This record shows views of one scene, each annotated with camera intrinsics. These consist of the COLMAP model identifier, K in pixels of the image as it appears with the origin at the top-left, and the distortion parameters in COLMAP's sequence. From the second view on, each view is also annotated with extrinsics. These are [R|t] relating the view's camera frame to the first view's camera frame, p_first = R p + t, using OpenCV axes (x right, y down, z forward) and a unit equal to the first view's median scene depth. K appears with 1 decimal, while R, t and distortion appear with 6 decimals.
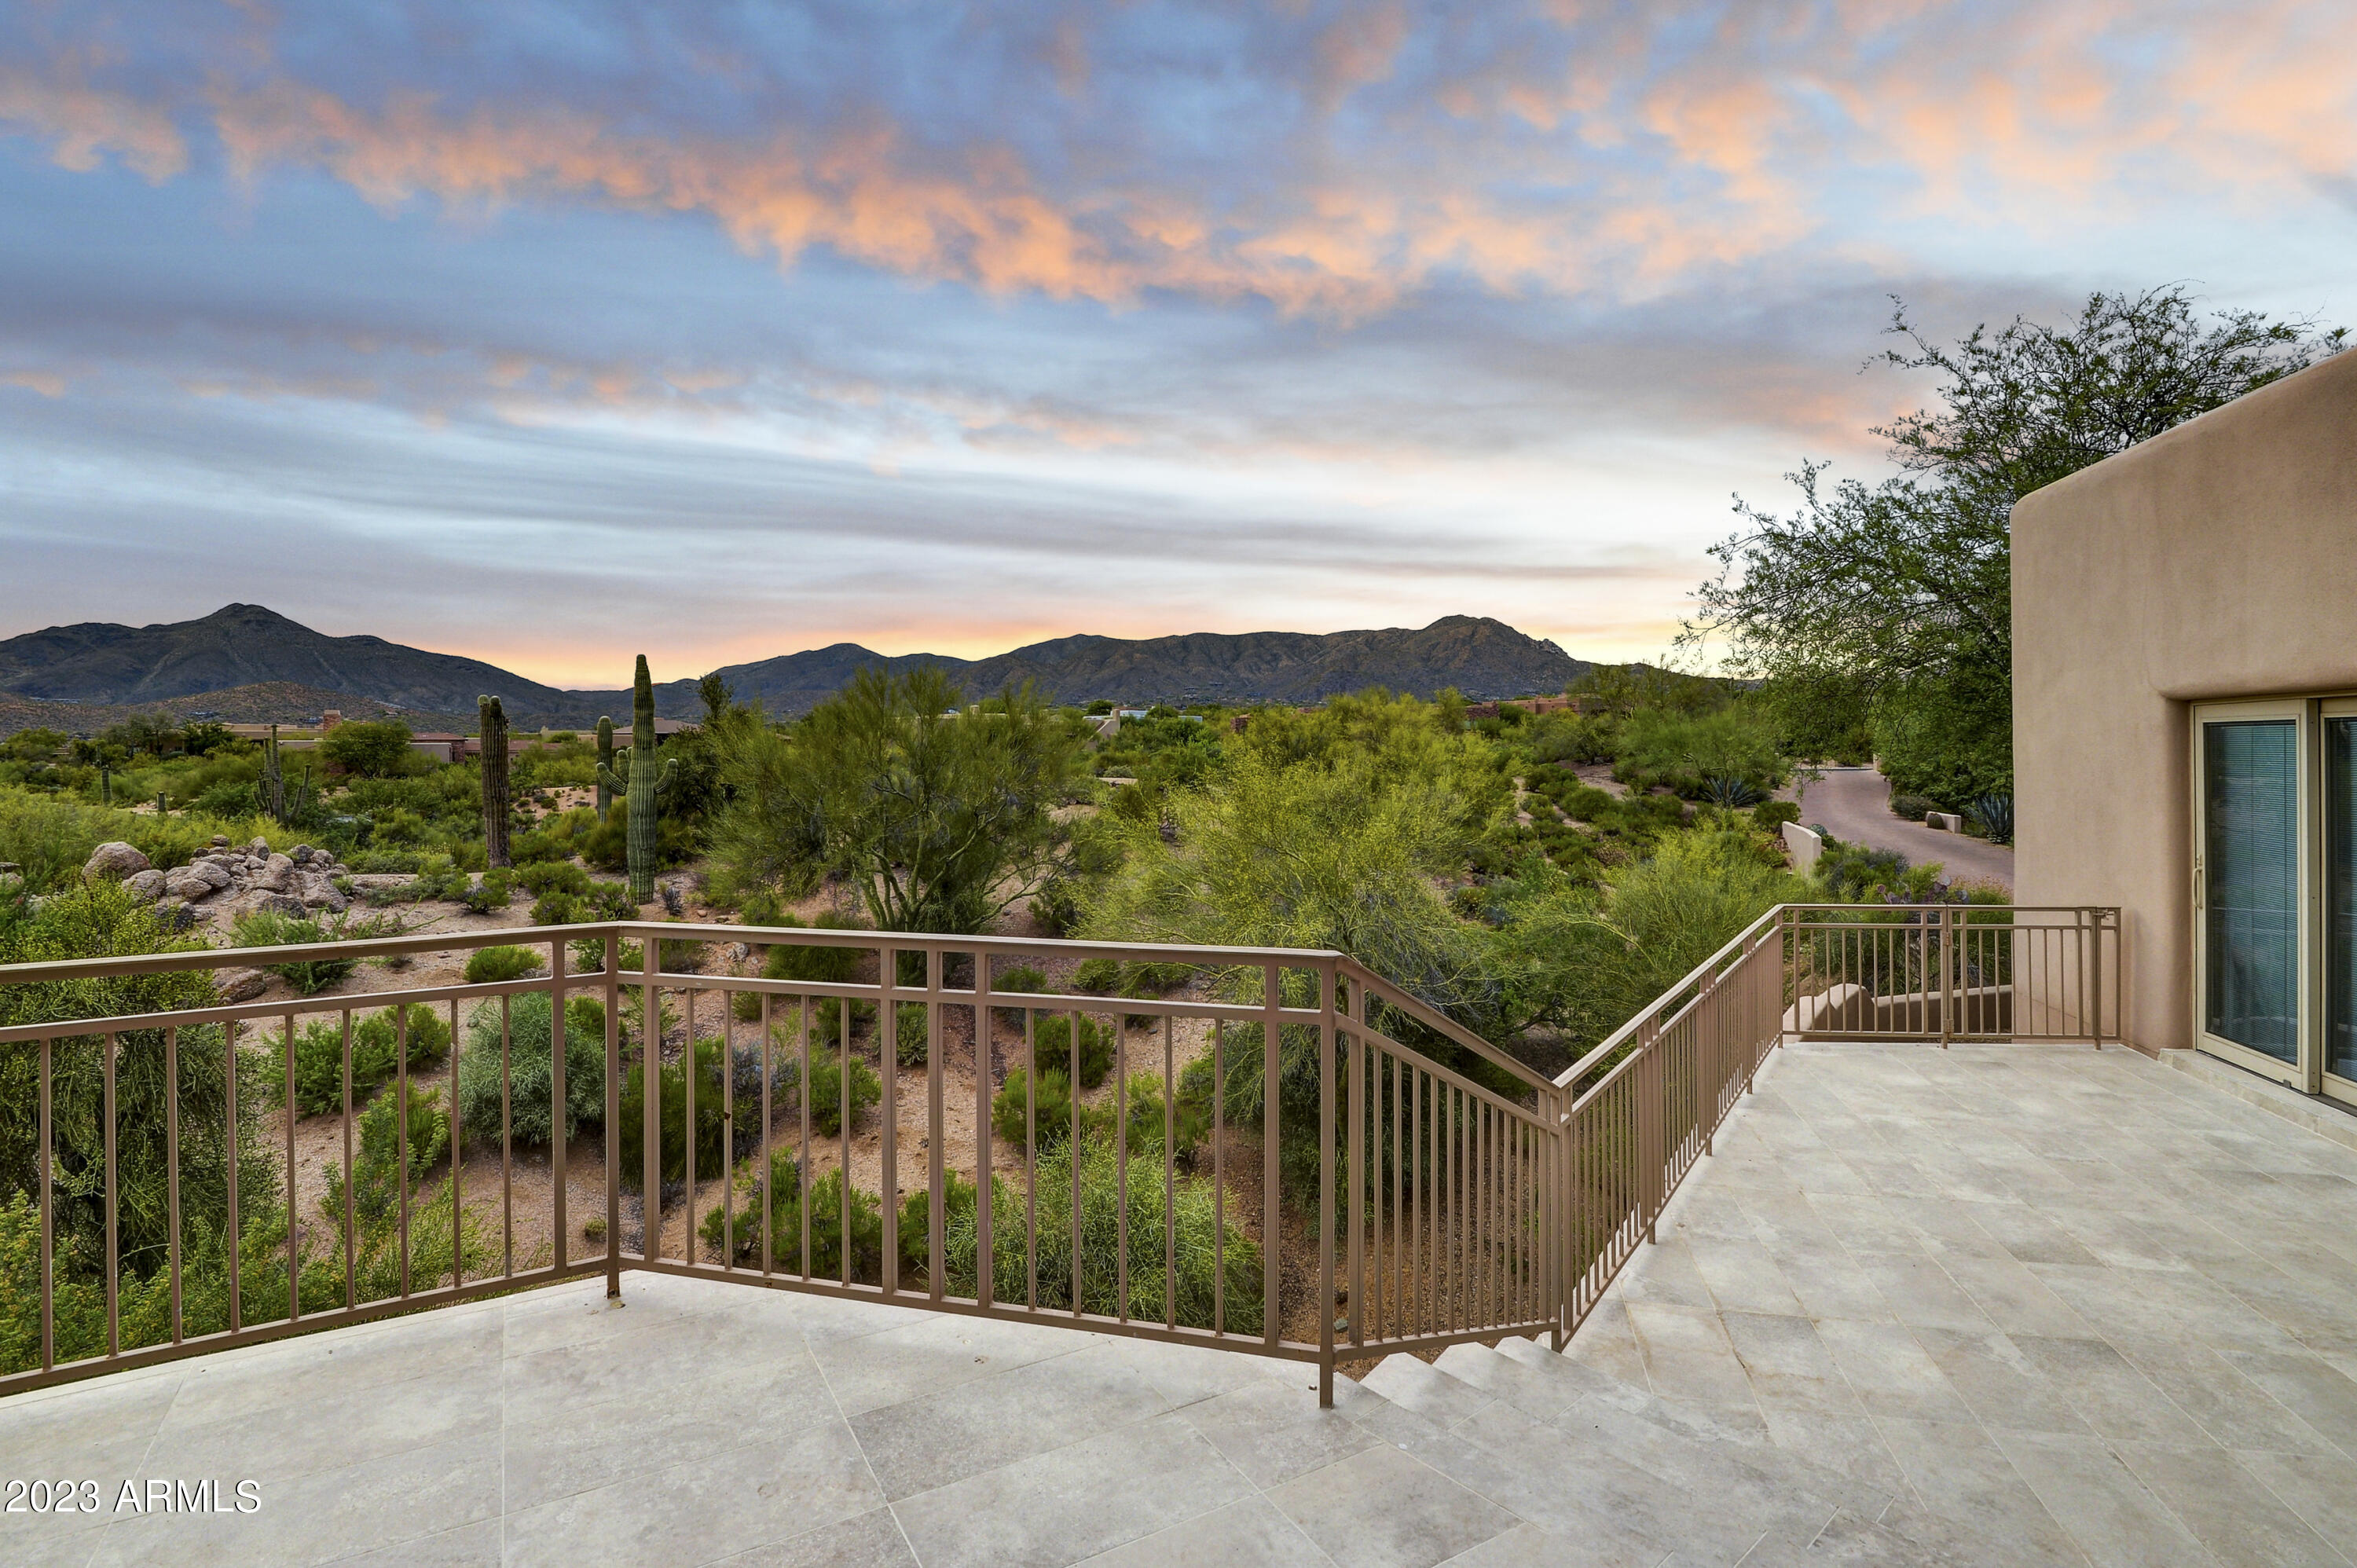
lens RADIAL K [[1112.3, 0, 1109.2], [0, 1112.3, 746.3], [0, 0, 1]] dist [-0.010128, -0.002848]
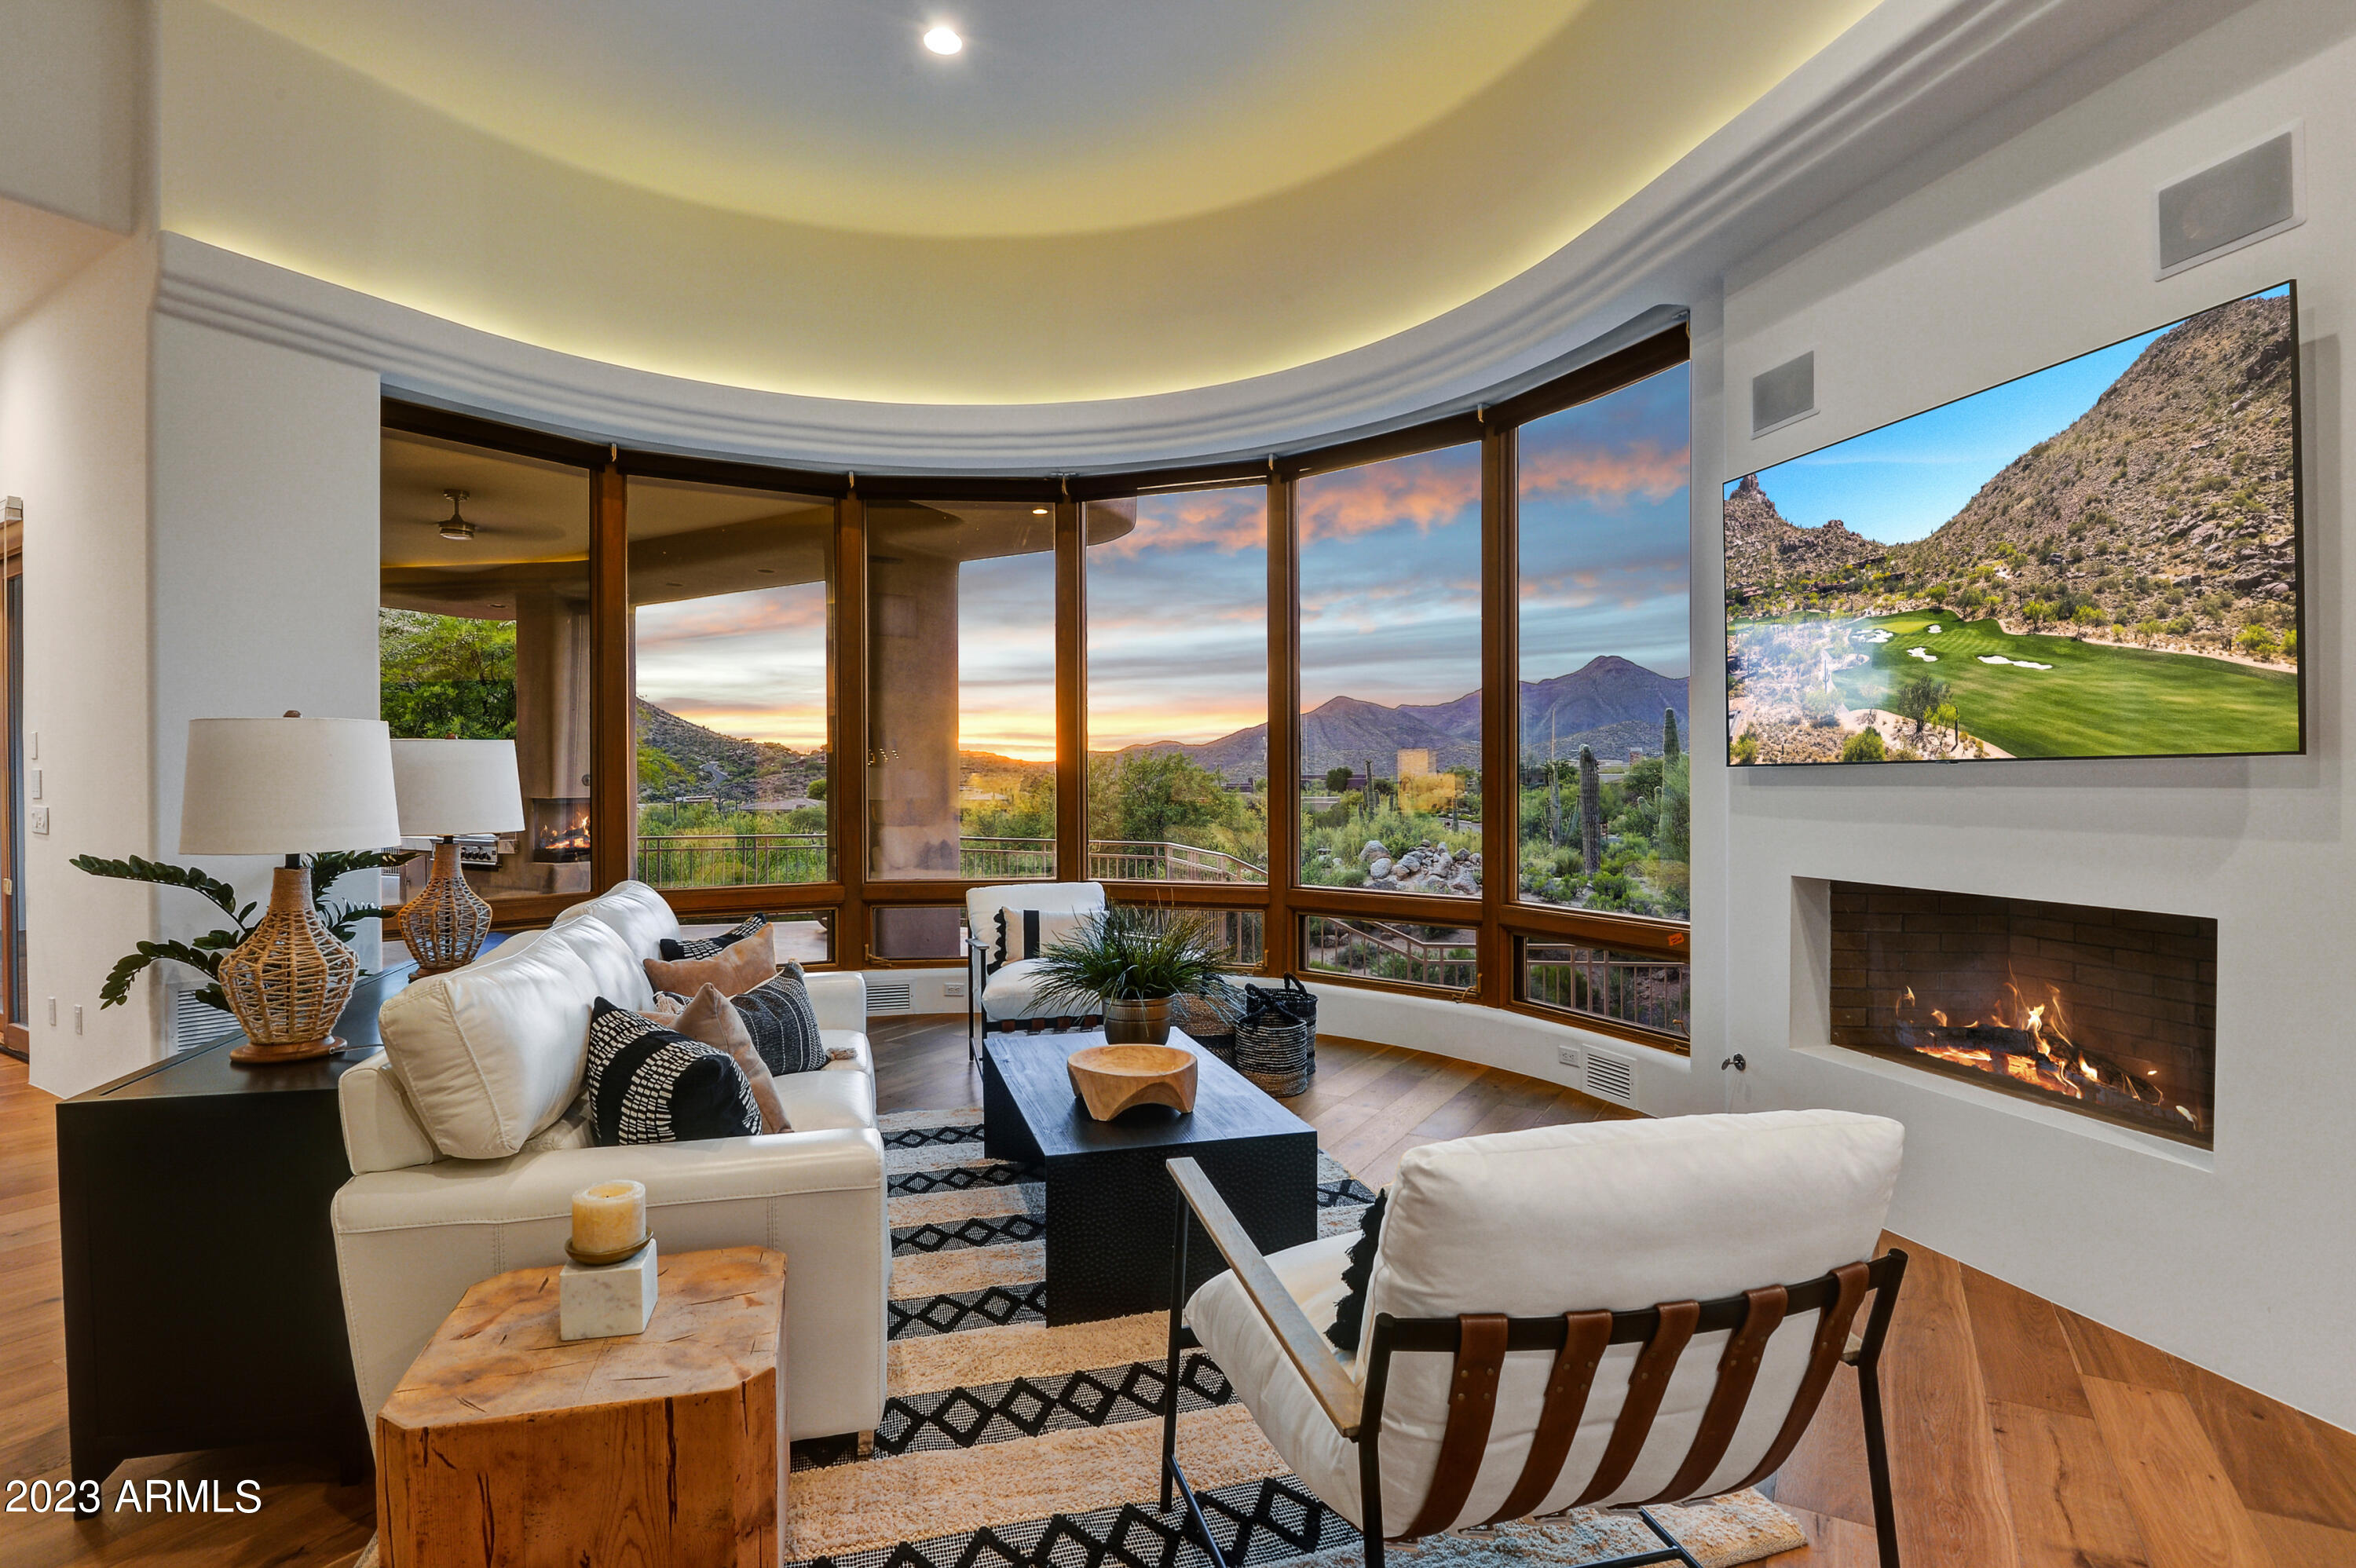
lens RADIAL K [[1167.6, 0, 1169.8], [0, 1167.6, 784.1], [0, 0, 1]] dist [-0.017477, -0.002815]
pose [[0.503671, 0.002650, -0.863892, 0.086496], [0.002844, 0.999985, 0.004726, -0.001411], [0.863891, -0.004837, 0.503656, -0.028369]]
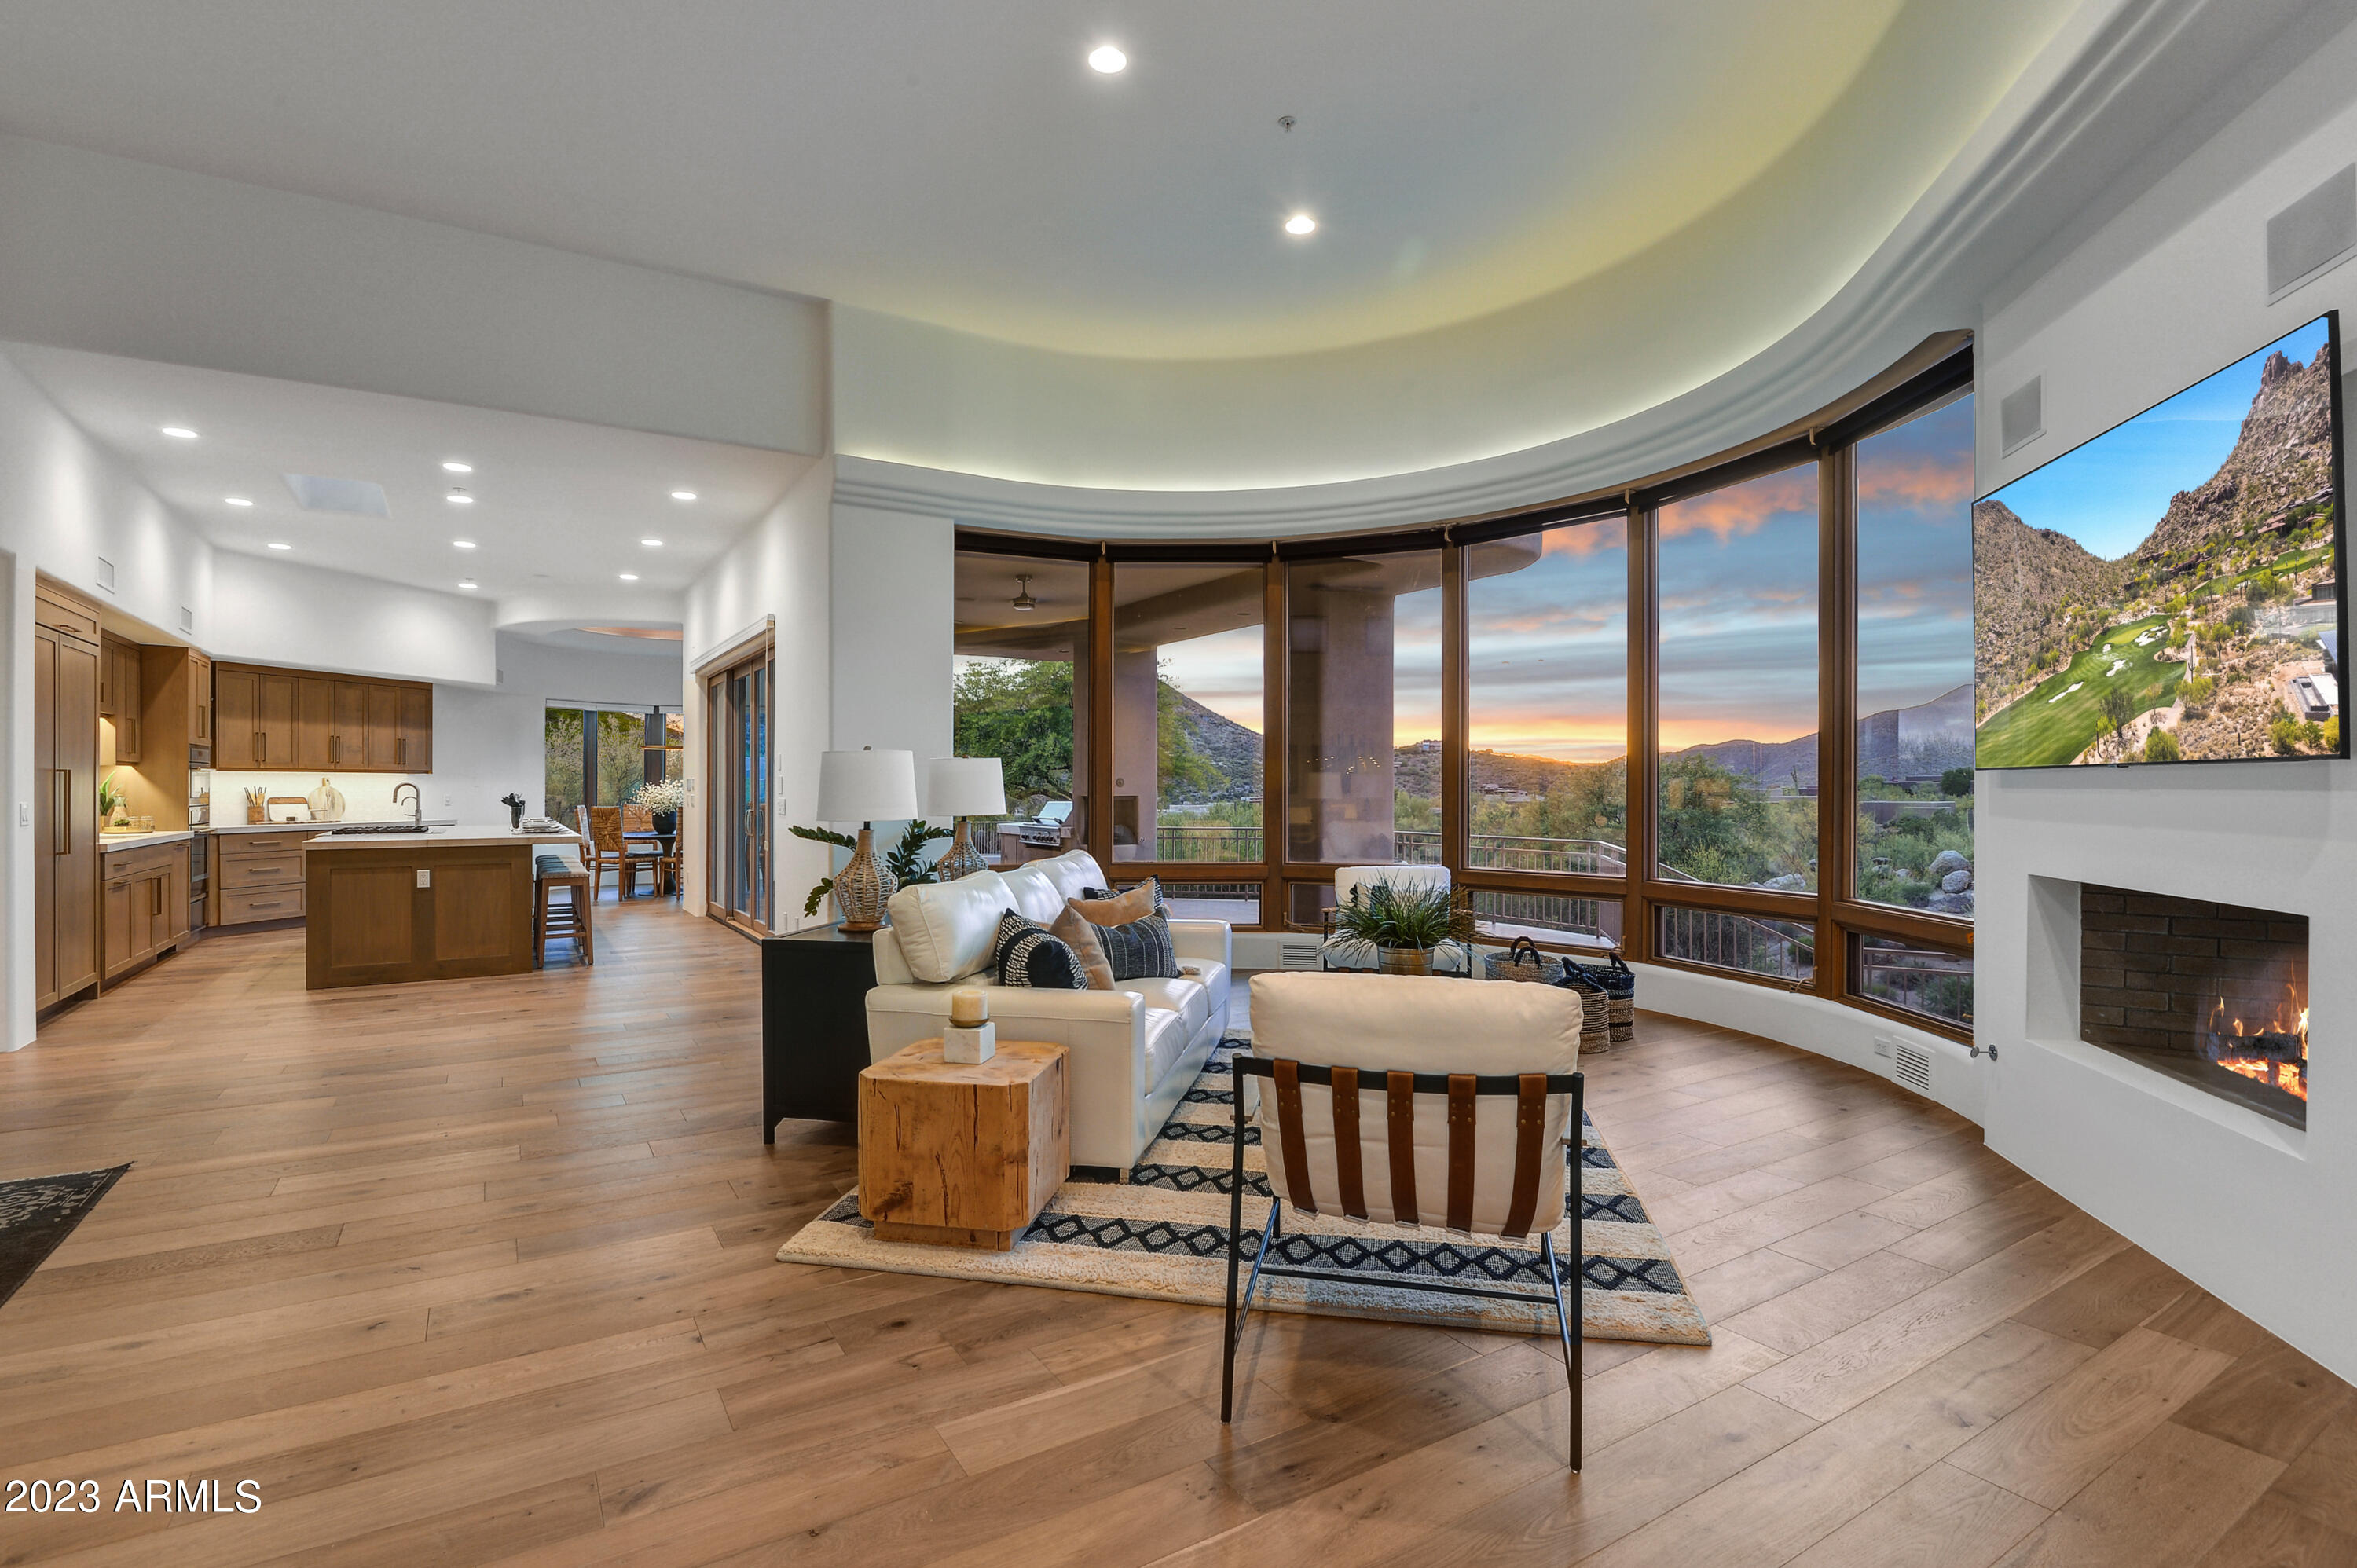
lens RADIAL K [[1112.3, 0, 1179.2], [0, 1112.3, 773.9], [0, 0, 1]] dist [-0.010128, -0.002848]
pose [[0.070138, -0.008152, -0.997504, 0.103321], [0.003185, 0.999963, -0.007948, -0.001400], [0.997532, -0.002620, 0.070162, -0.021884]]
